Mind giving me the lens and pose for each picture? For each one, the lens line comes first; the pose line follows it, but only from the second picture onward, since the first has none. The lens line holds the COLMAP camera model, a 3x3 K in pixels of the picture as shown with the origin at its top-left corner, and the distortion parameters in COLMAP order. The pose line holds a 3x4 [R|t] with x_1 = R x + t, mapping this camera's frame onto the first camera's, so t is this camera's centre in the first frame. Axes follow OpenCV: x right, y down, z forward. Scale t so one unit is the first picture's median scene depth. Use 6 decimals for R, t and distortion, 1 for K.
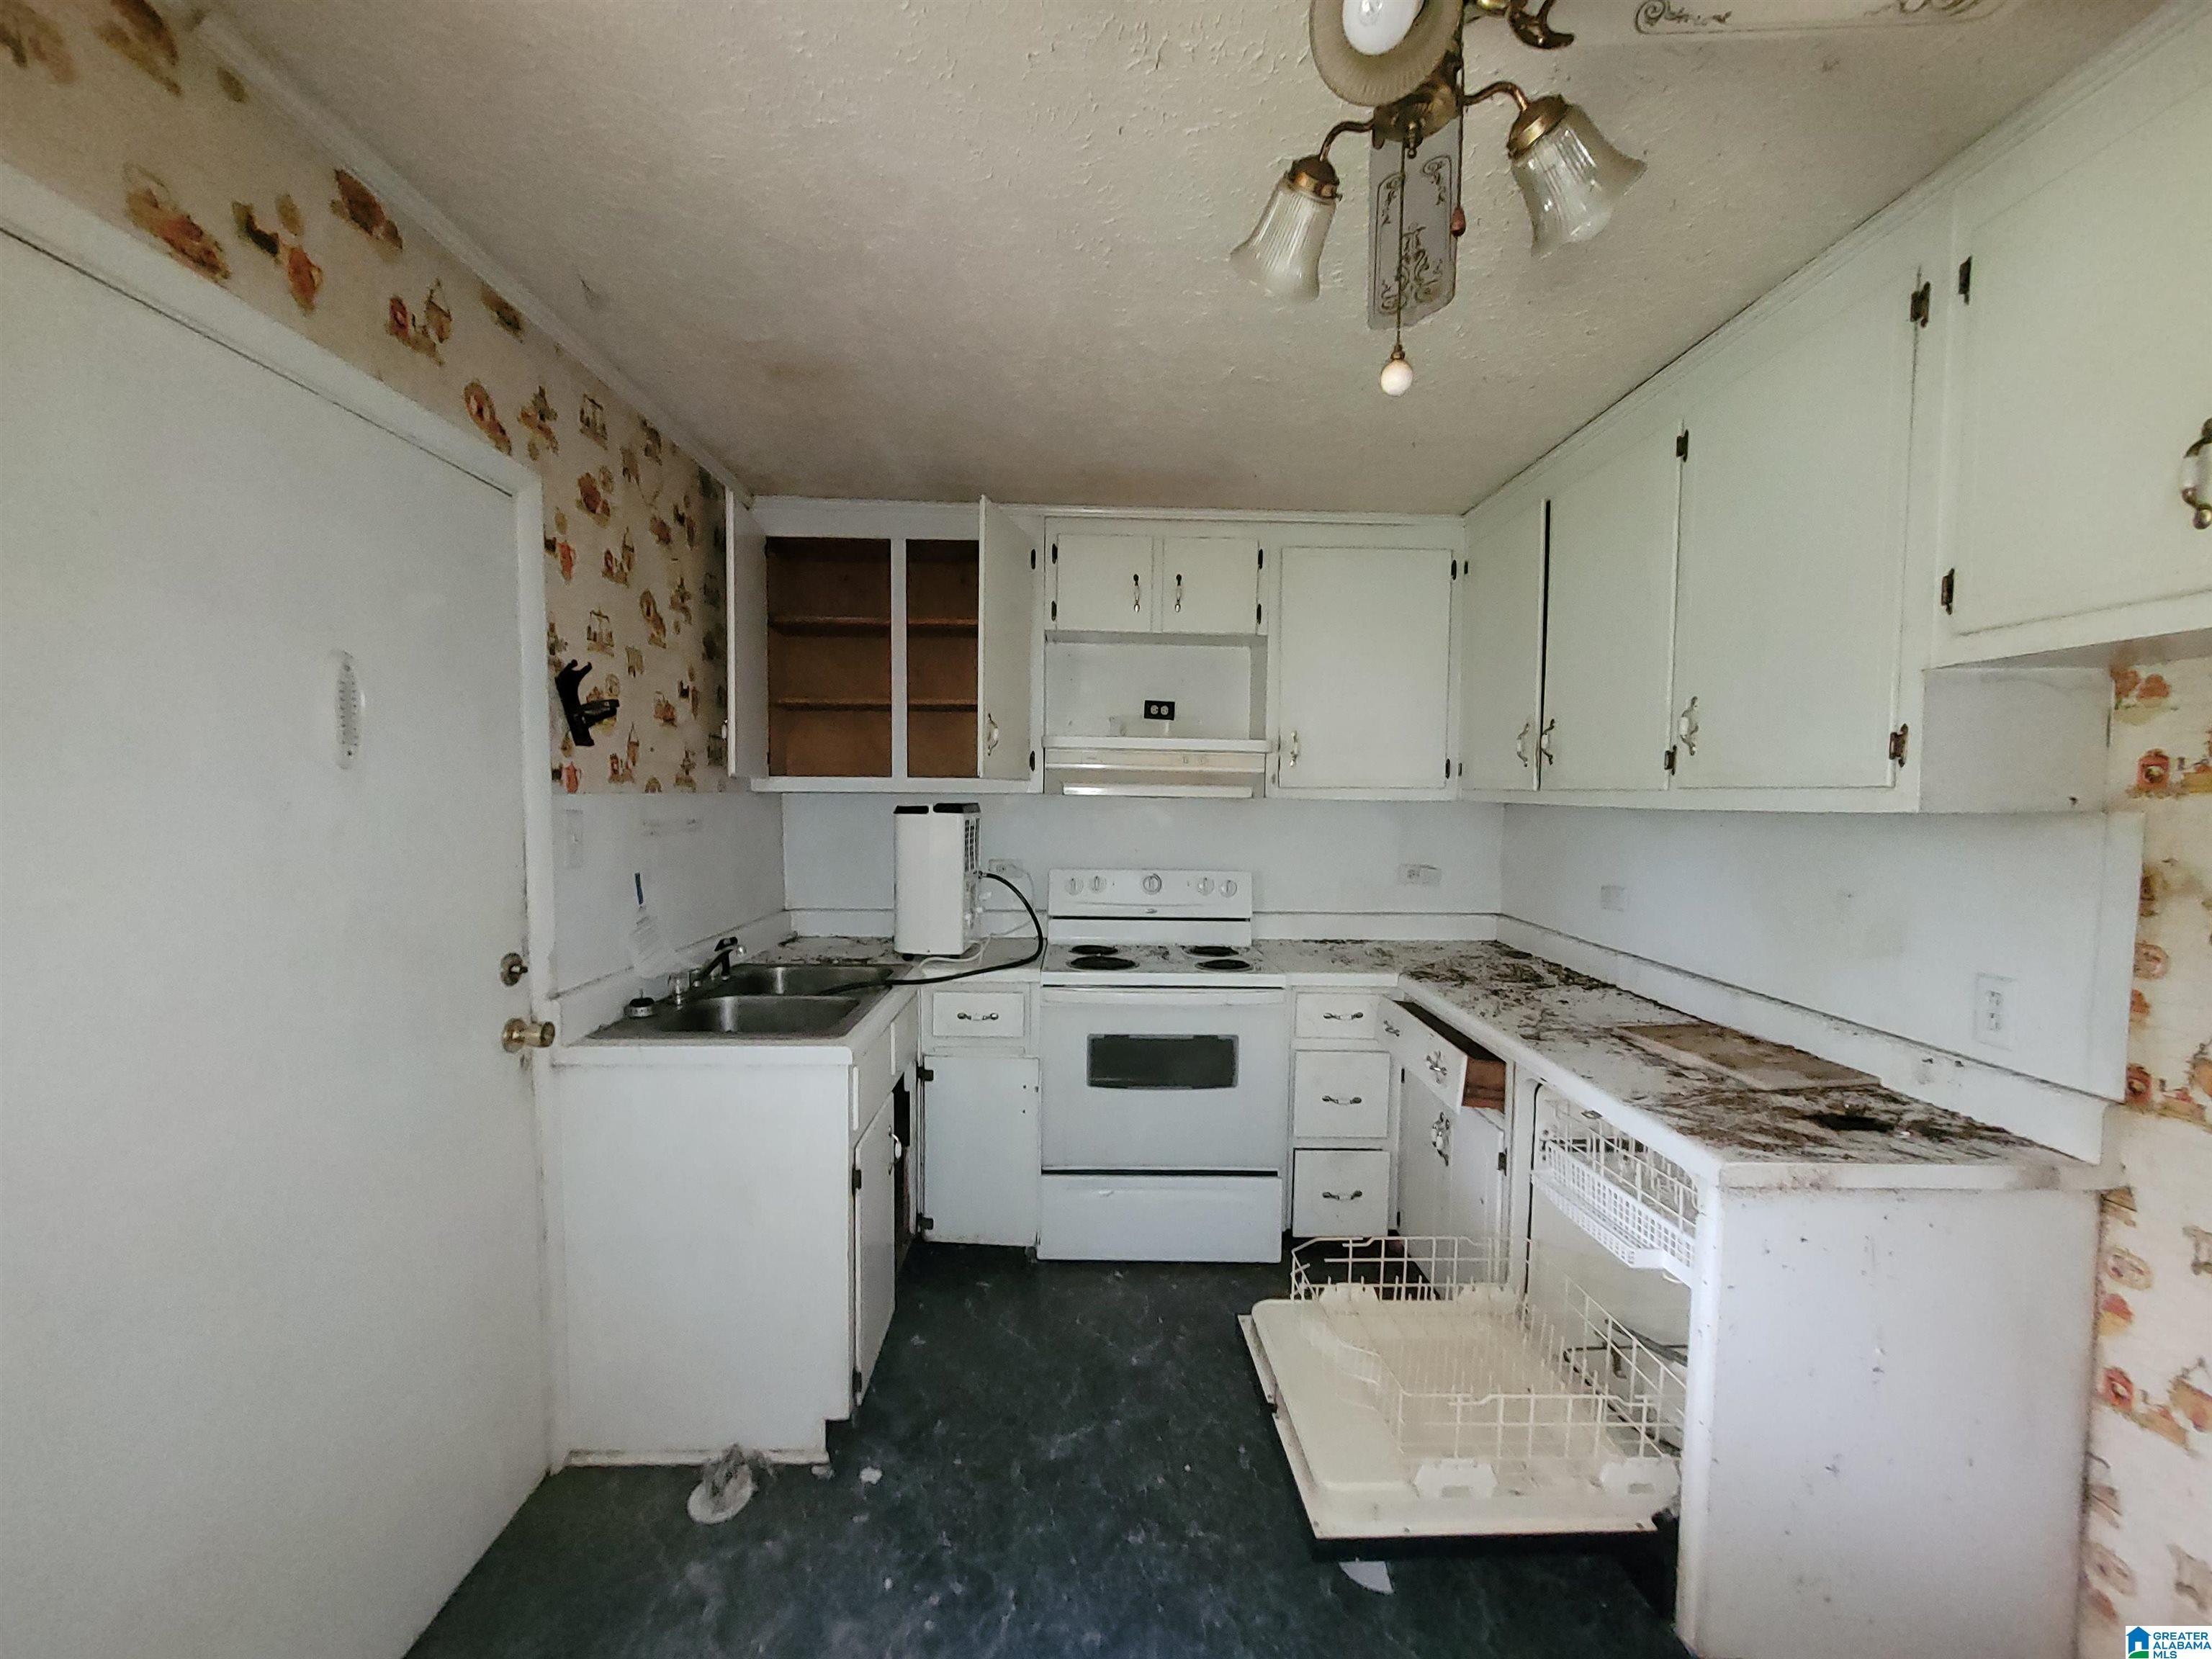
lens RADIAL K [[864.5, 0, 1101.6], [0, 864.5, 838.1], [0, 0, 1]] dist [0.002603, -0.000777]
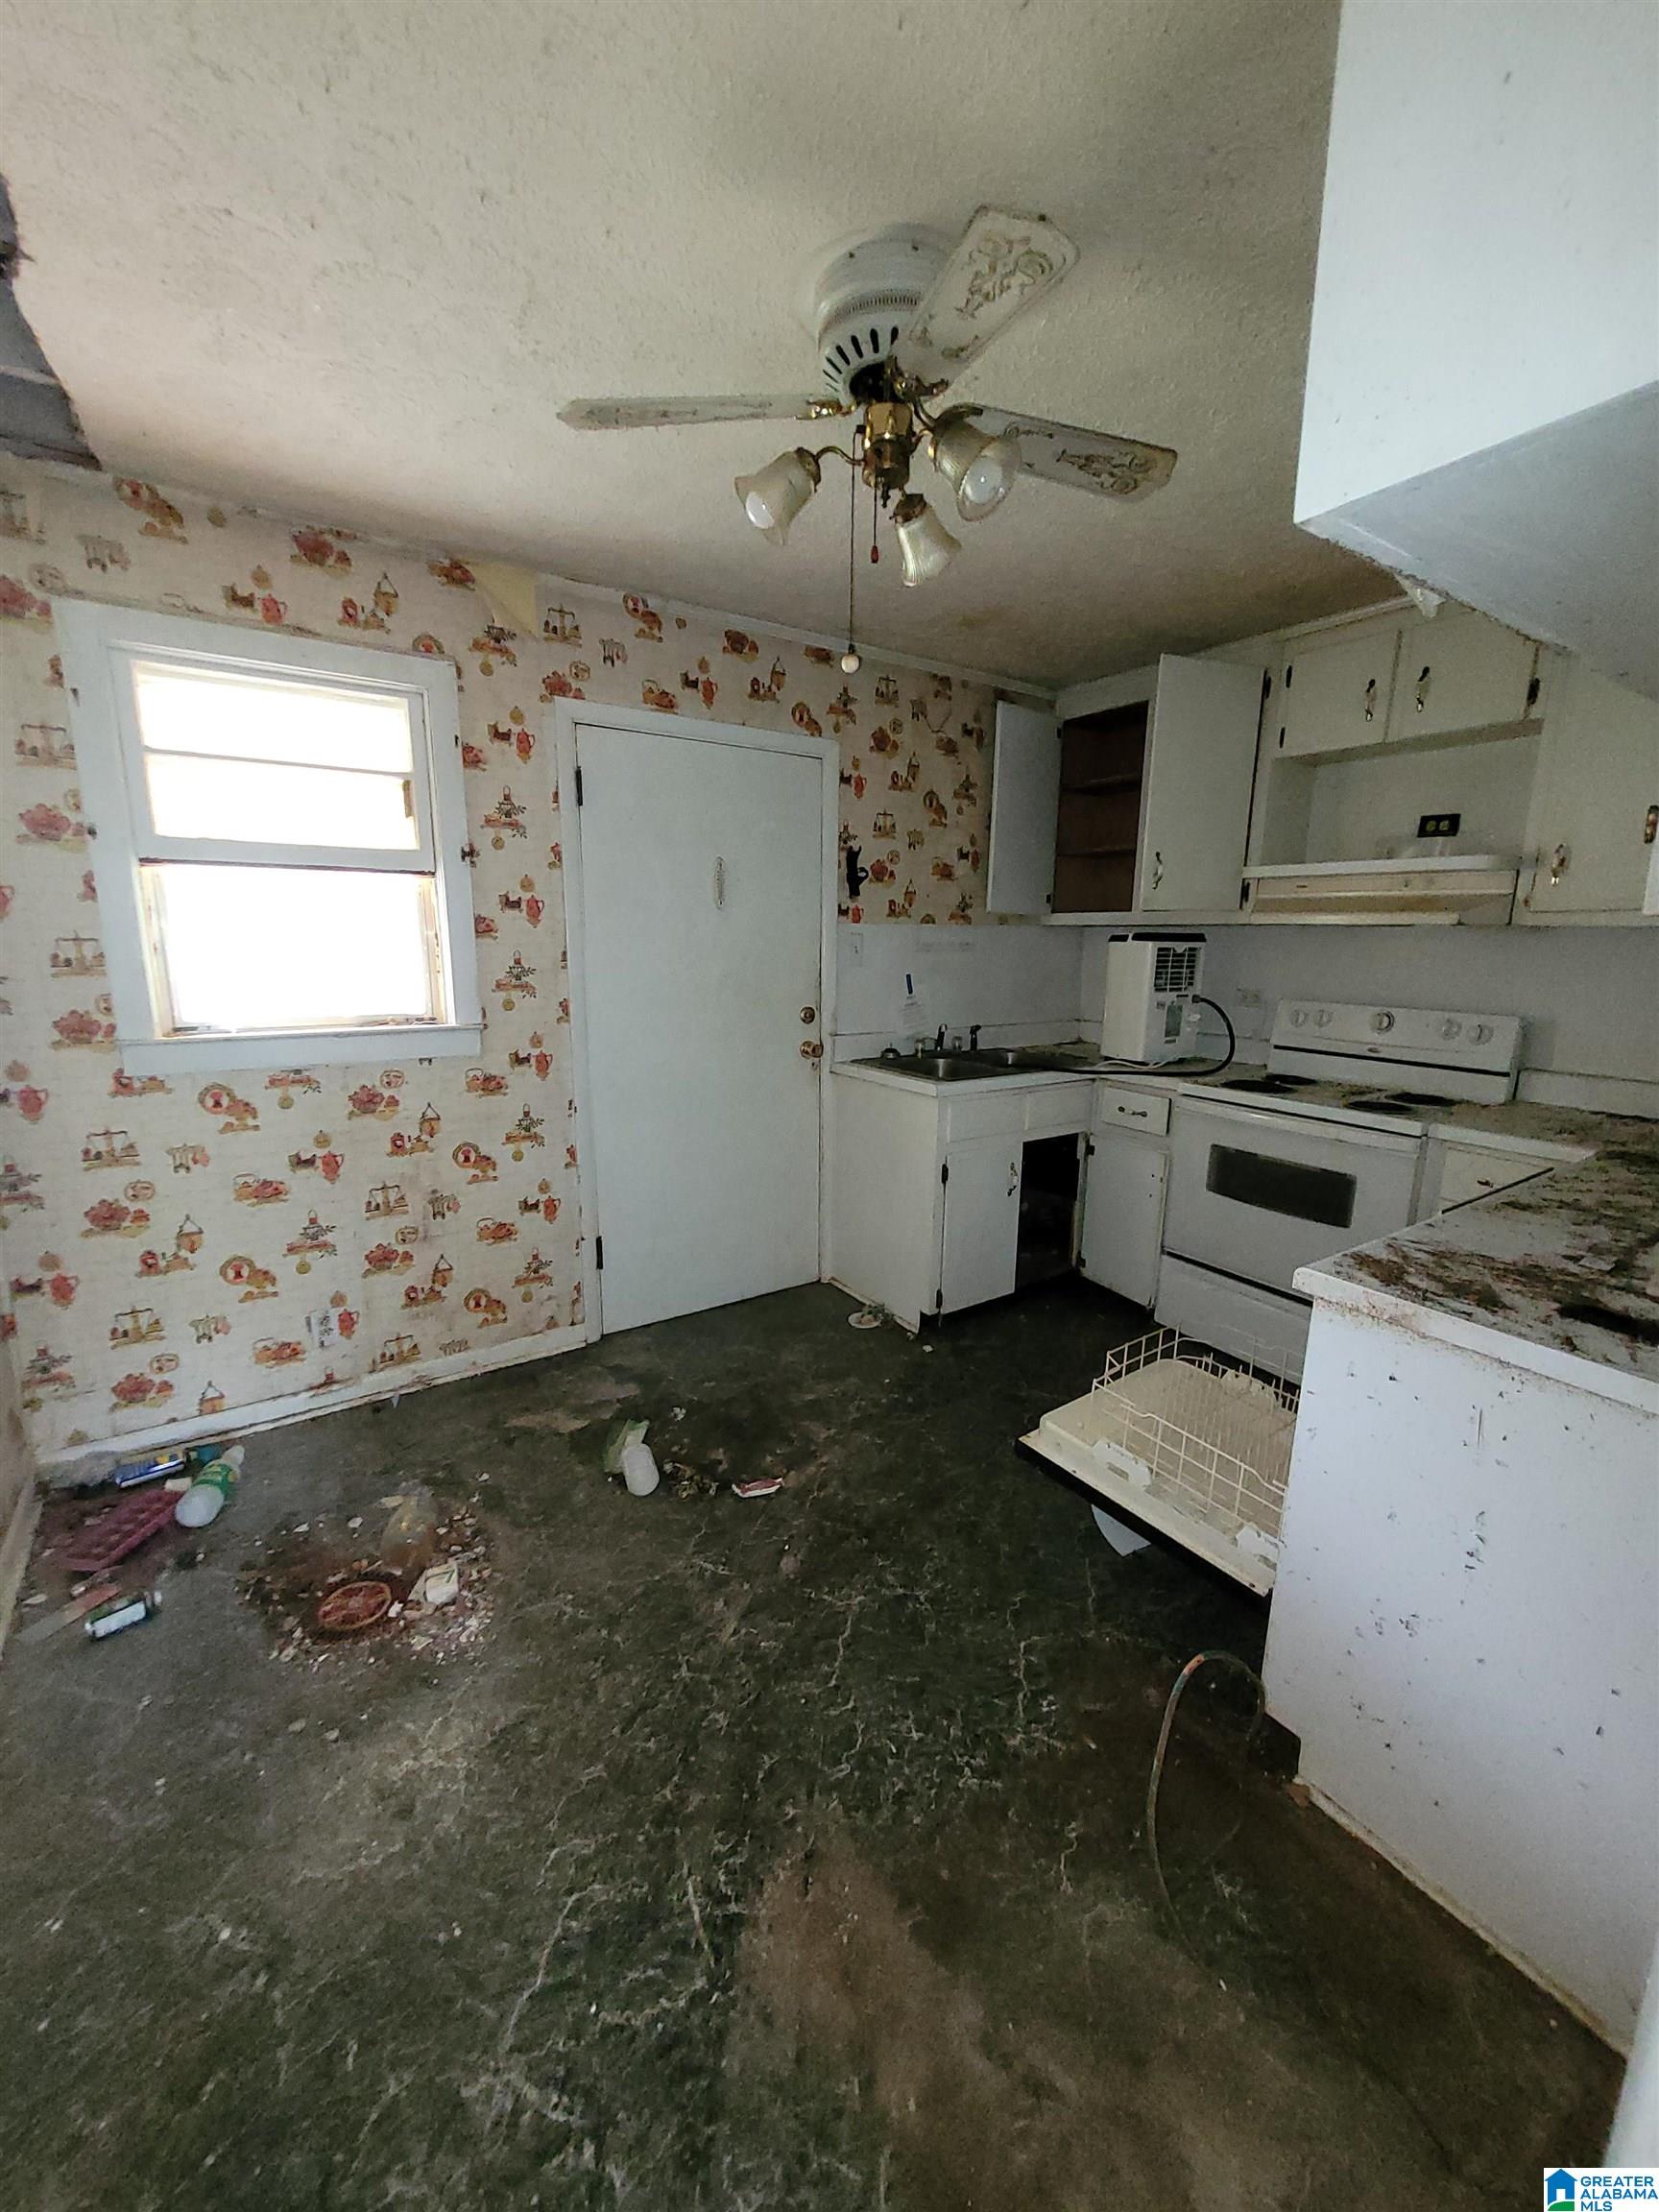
lens RADIAL K [[864.5, 0, 820.8], [0, 864.5, 1103.0], [0, 0, 1]] dist [0.002603, -0.000777]
pose [[0.532110, 0.158427, -0.831721, 0.867911], [-0.047067, 0.986354, 0.157770, 0.034250], [0.845366, -0.044805, 0.532306, -0.012086]]
